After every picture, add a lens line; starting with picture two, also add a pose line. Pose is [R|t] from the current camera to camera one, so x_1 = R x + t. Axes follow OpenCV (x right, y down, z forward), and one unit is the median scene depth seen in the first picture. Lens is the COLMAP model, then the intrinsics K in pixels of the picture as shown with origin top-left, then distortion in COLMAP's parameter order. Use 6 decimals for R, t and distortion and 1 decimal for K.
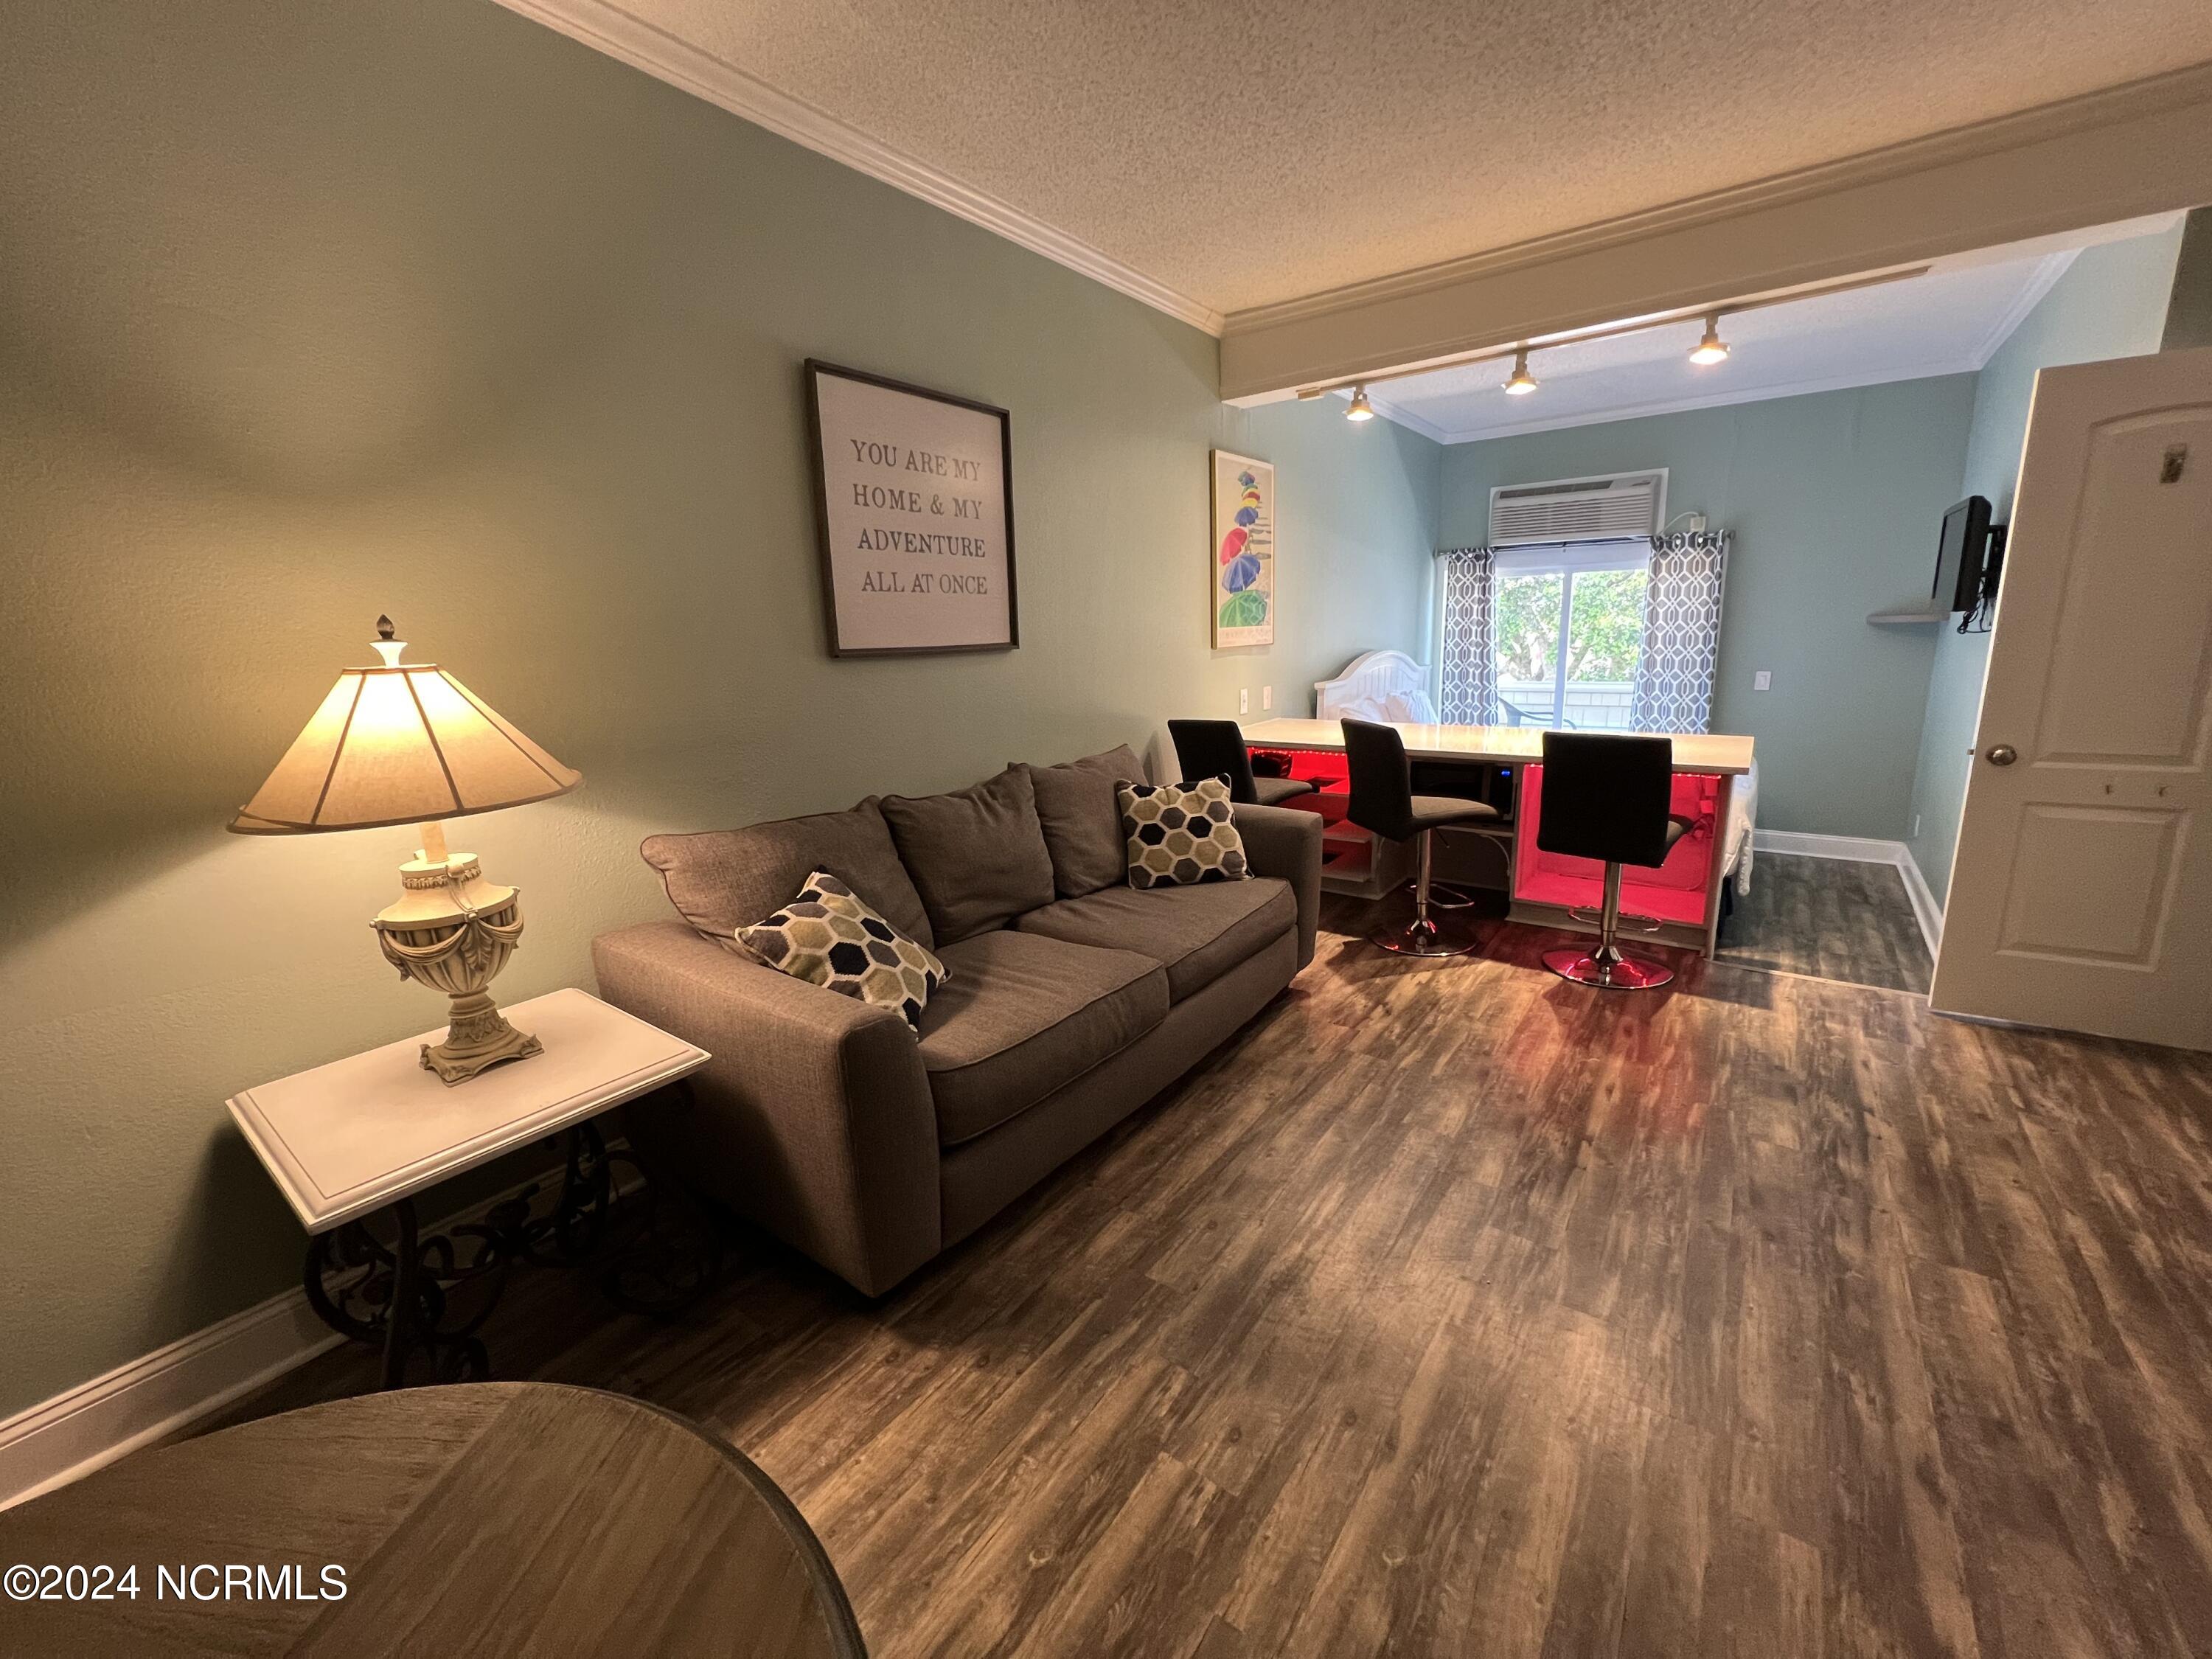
lens RADIAL K [[887.1, 0, 1103.4], [0, 887.1, 821.1], [0, 0, 1]] dist [0.000620, -0.000597]
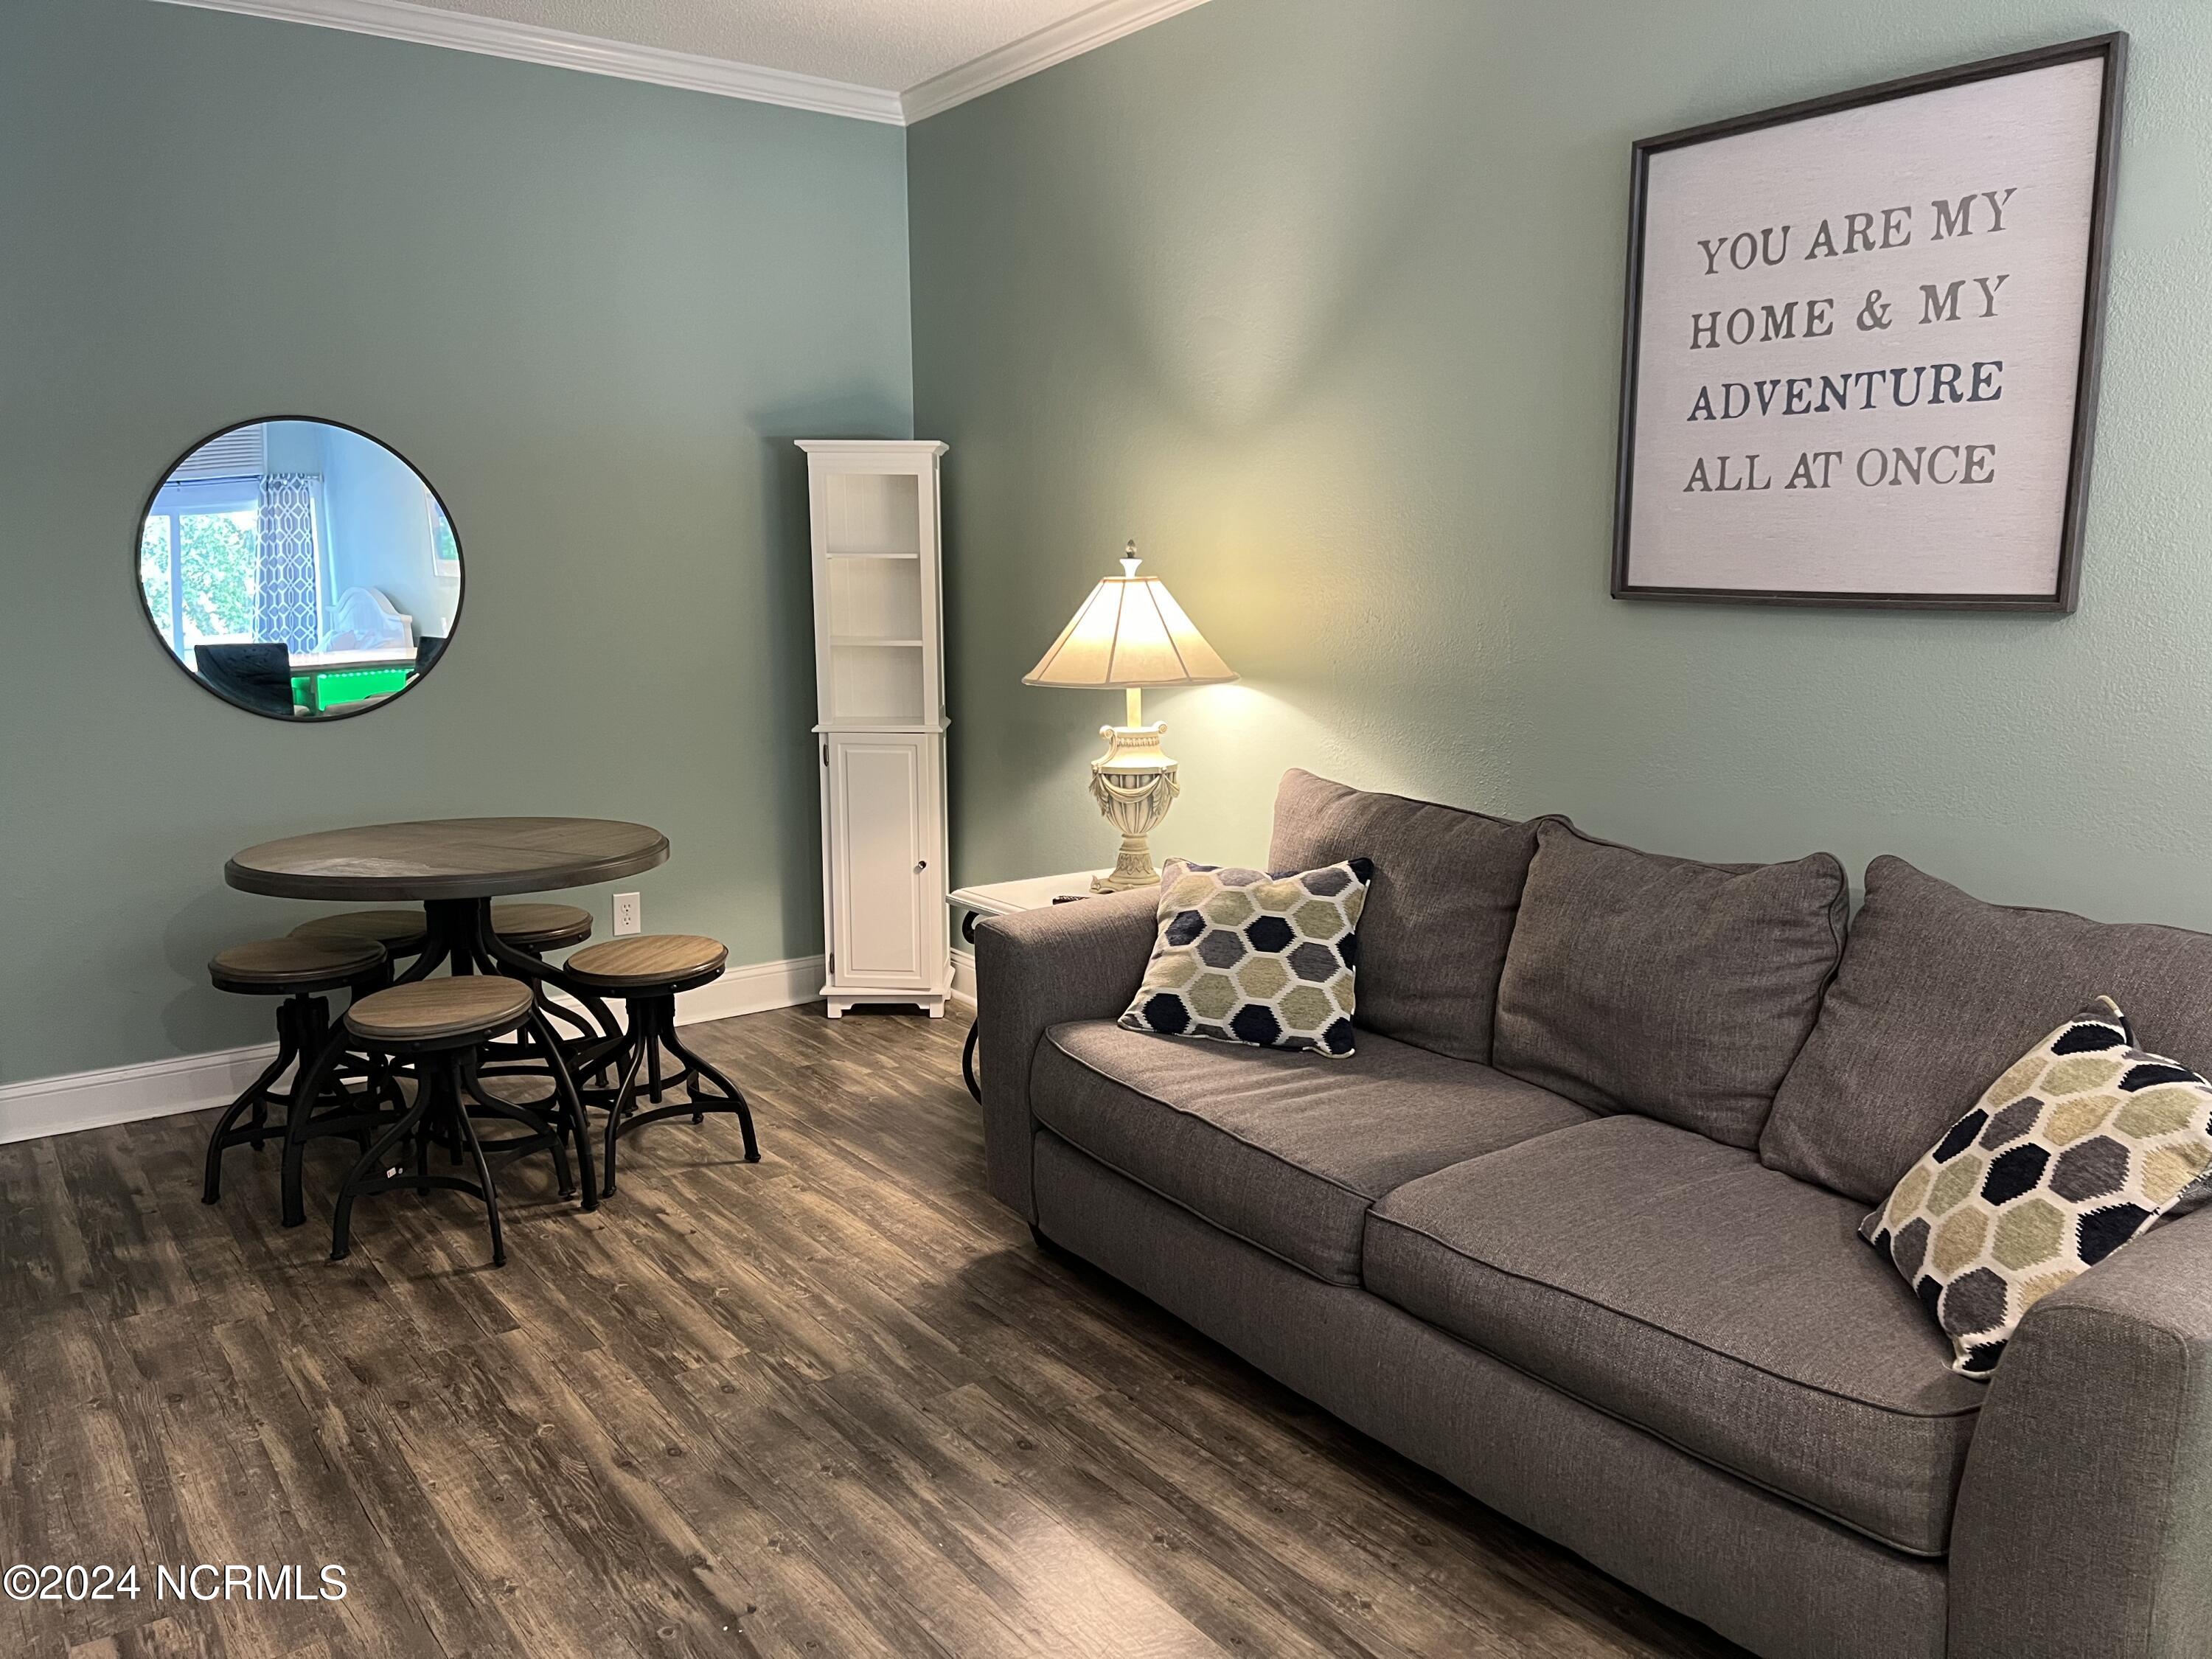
lens RADIAL K [[1664.7, 0, 1109.7], [0, 1664.7, 839.9], [0, 0, 1]] dist [0.036491, -0.029752]
pose [[-0.297932, 0.196856, -0.934069, 0.781973], [-0.191431, 0.946307, 0.260495, -0.213822], [0.935196, 0.256419, -0.244251, 0.809965]]
